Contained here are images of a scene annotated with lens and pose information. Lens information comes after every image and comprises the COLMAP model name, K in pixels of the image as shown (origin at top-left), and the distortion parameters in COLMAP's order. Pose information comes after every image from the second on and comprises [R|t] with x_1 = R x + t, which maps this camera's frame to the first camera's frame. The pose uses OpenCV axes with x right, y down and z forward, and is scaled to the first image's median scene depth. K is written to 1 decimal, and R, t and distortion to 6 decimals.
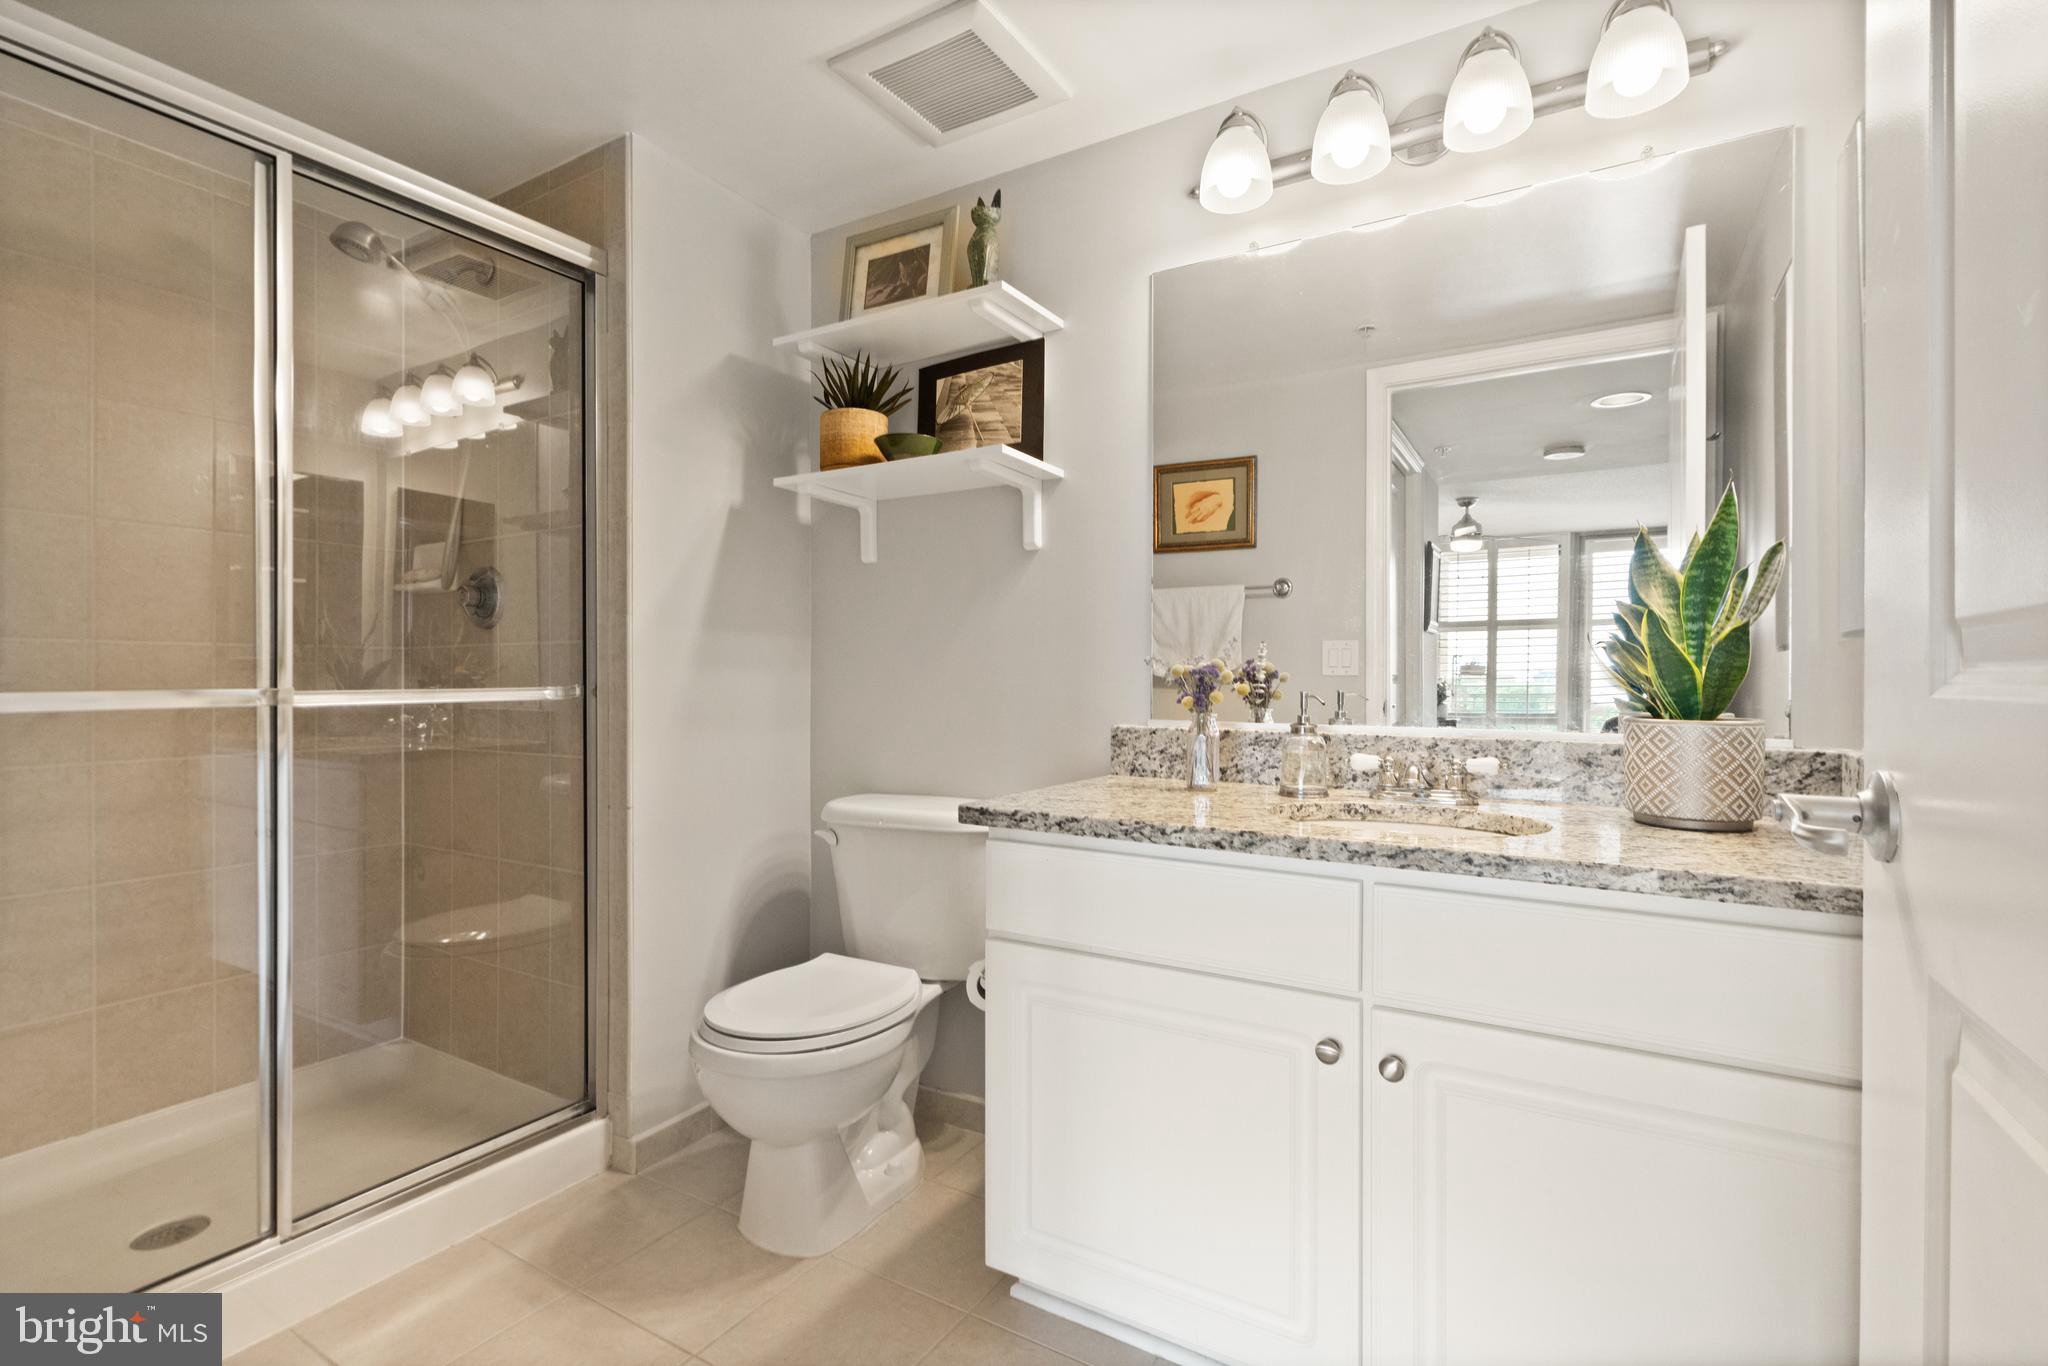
lens RADIAL K [[962.4, 0, 1024.0], [0, 962.4, 683.0], [0, 0, 1]] dist [-0.000231, -0.000113]
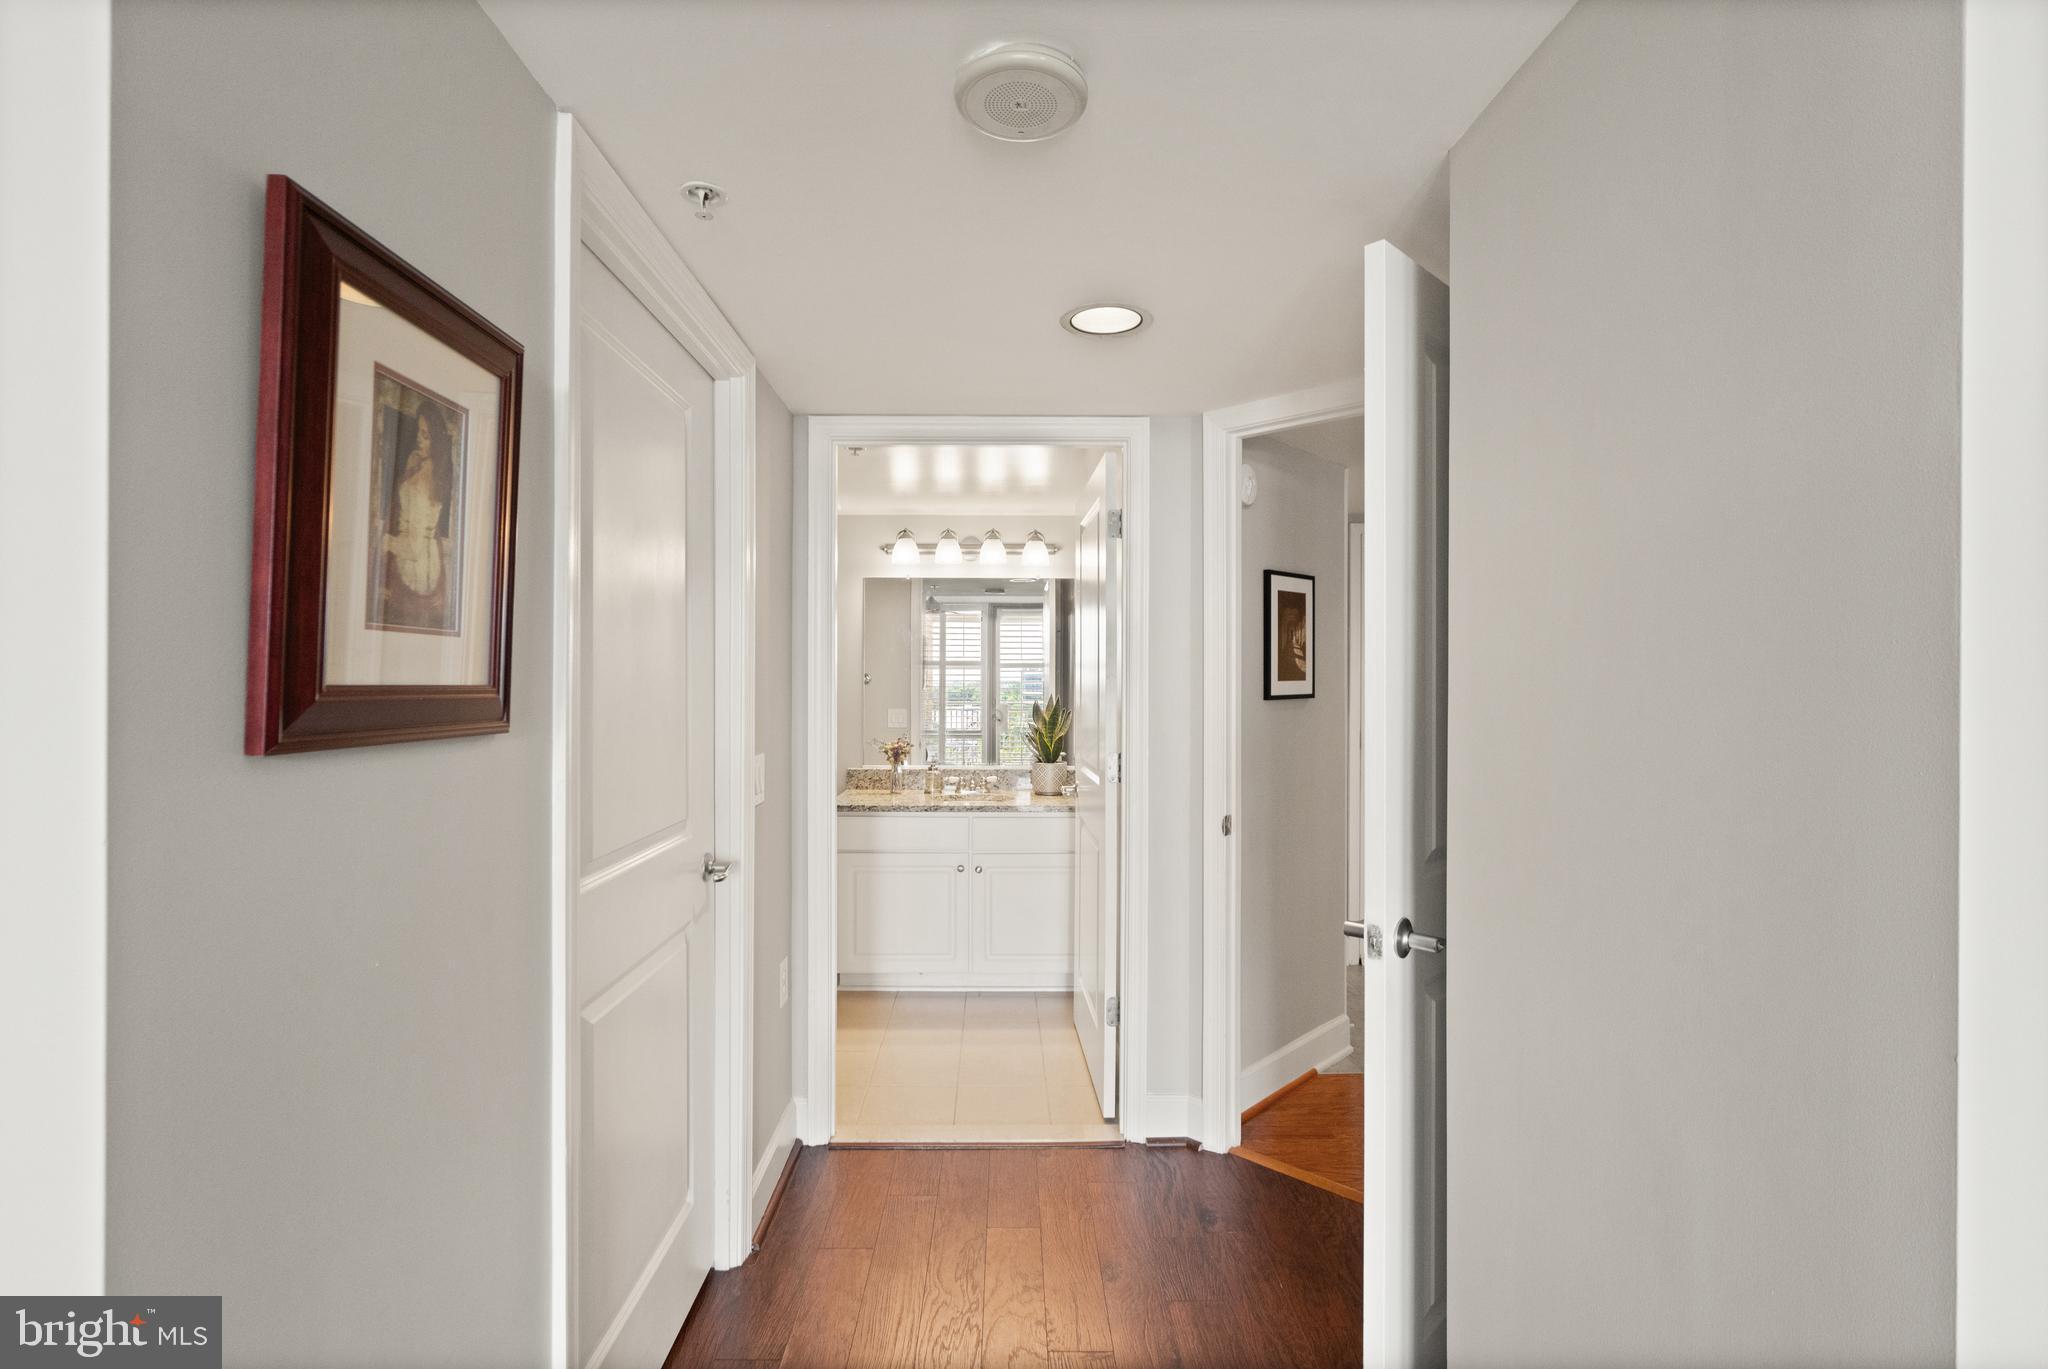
lens RADIAL K [[956.5, 0, 1015.0], [0, 956.5, 663.5], [0, 0, 1]] dist [0.003000, 0.000336]
pose [[0.847134, 0.003832, 0.531366, -1.097604], [0.004645, 0.999882, -0.014615, -0.240761], [-0.531359, 0.014849, 0.847017, -1.639970]]
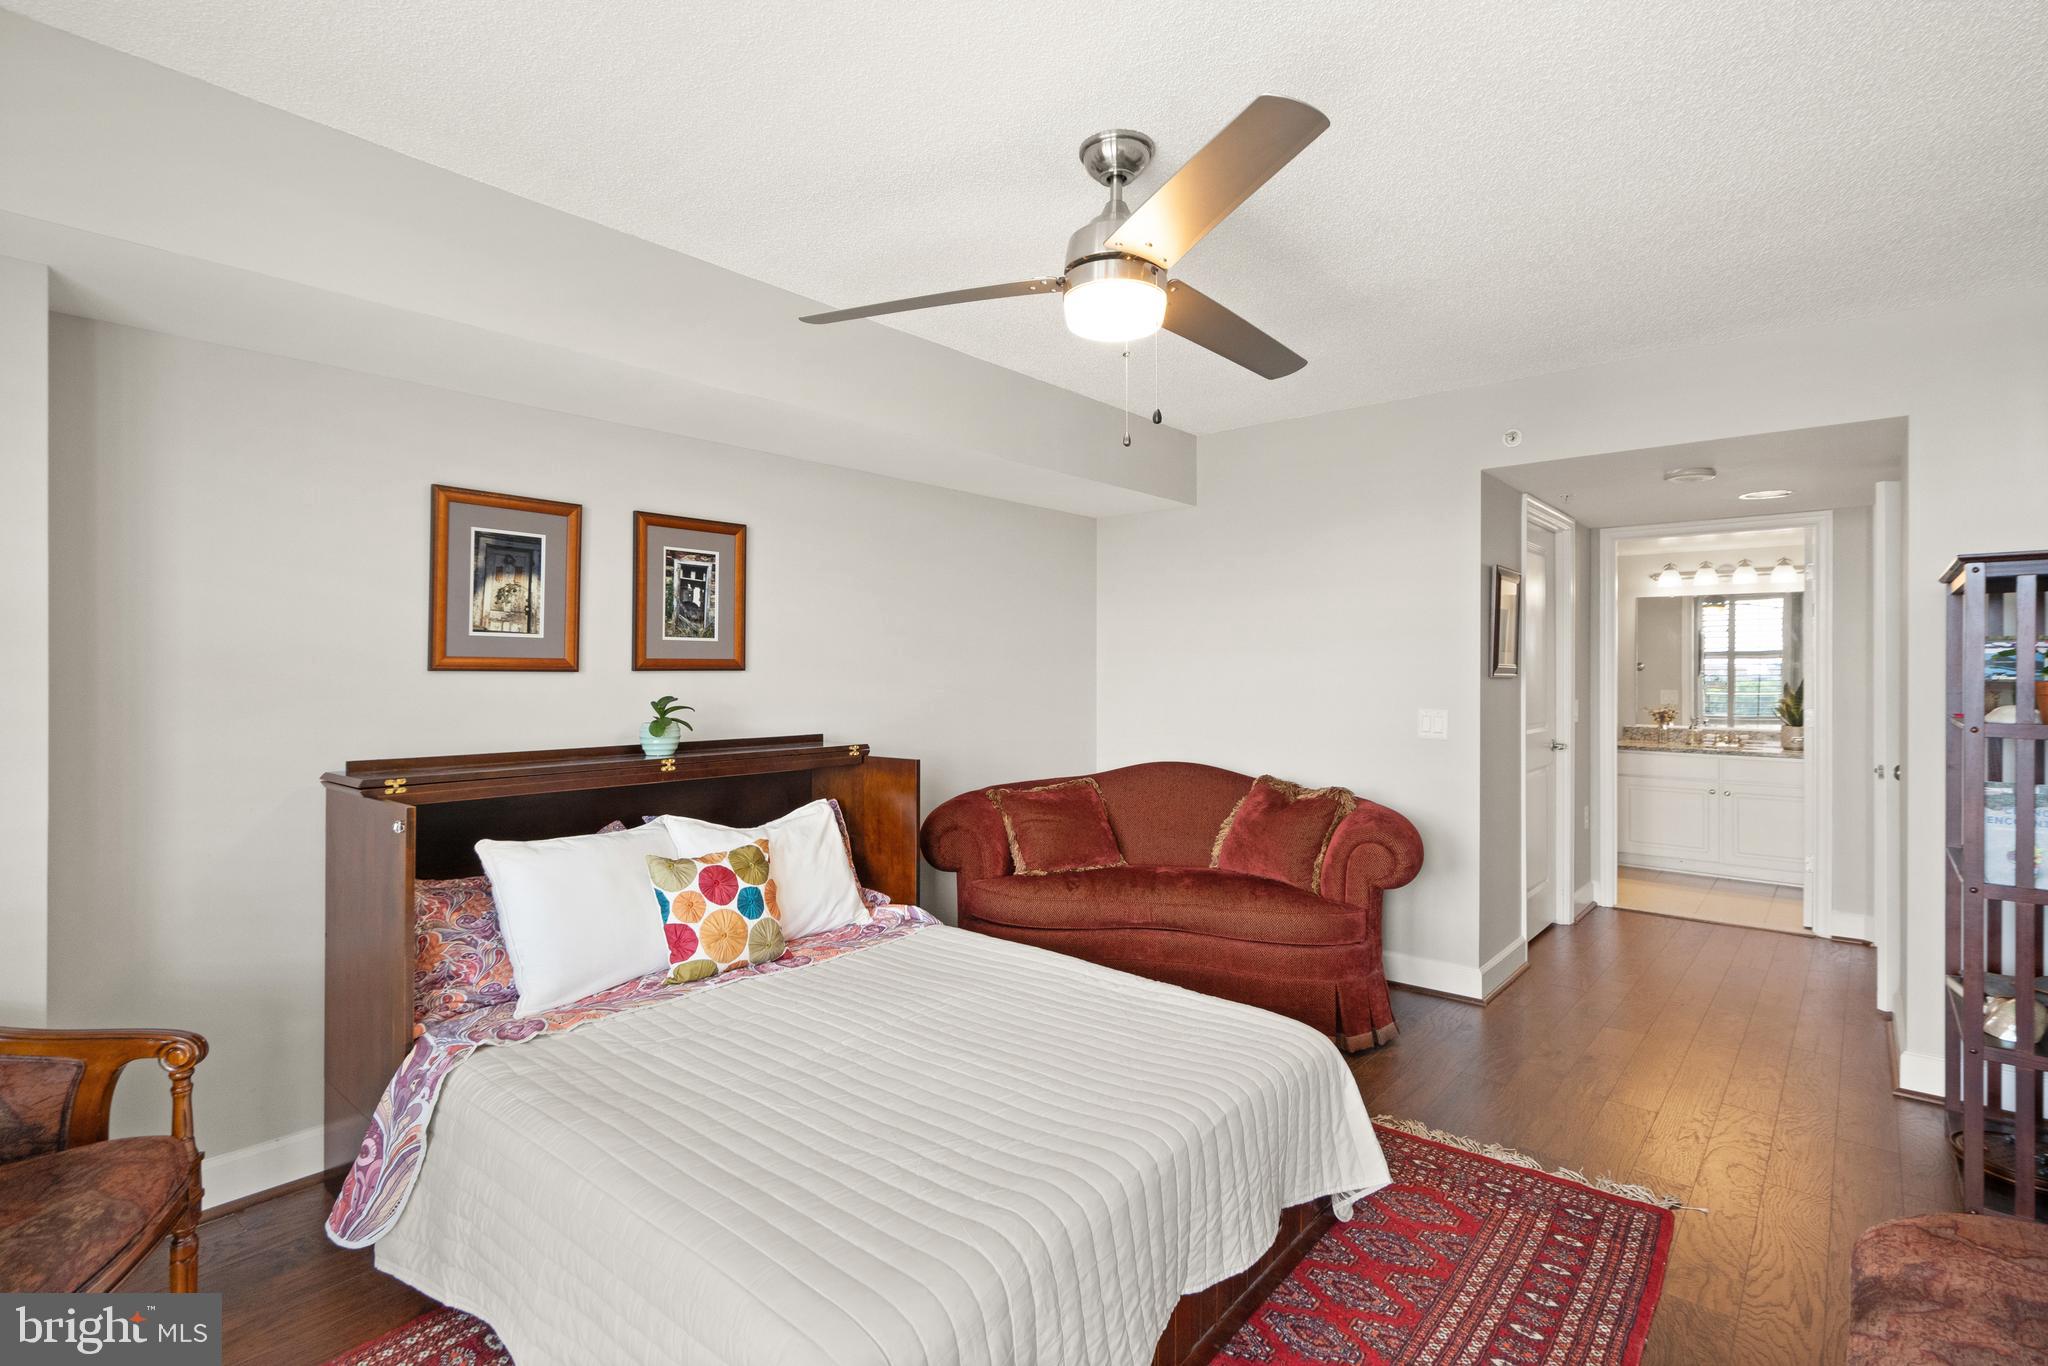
lens RADIAL K [[956.5, 0, 1015.0], [0, 956.5, 662.0], [0, 0, 1]] dist [0.003000, 0.000336]
pose [[0.983901, -0.000344, -0.178711, -2.007387], [-0.001132, 0.999966, -0.008157, -0.215103], [0.178708, 0.008228, 0.983868, -3.880613]]
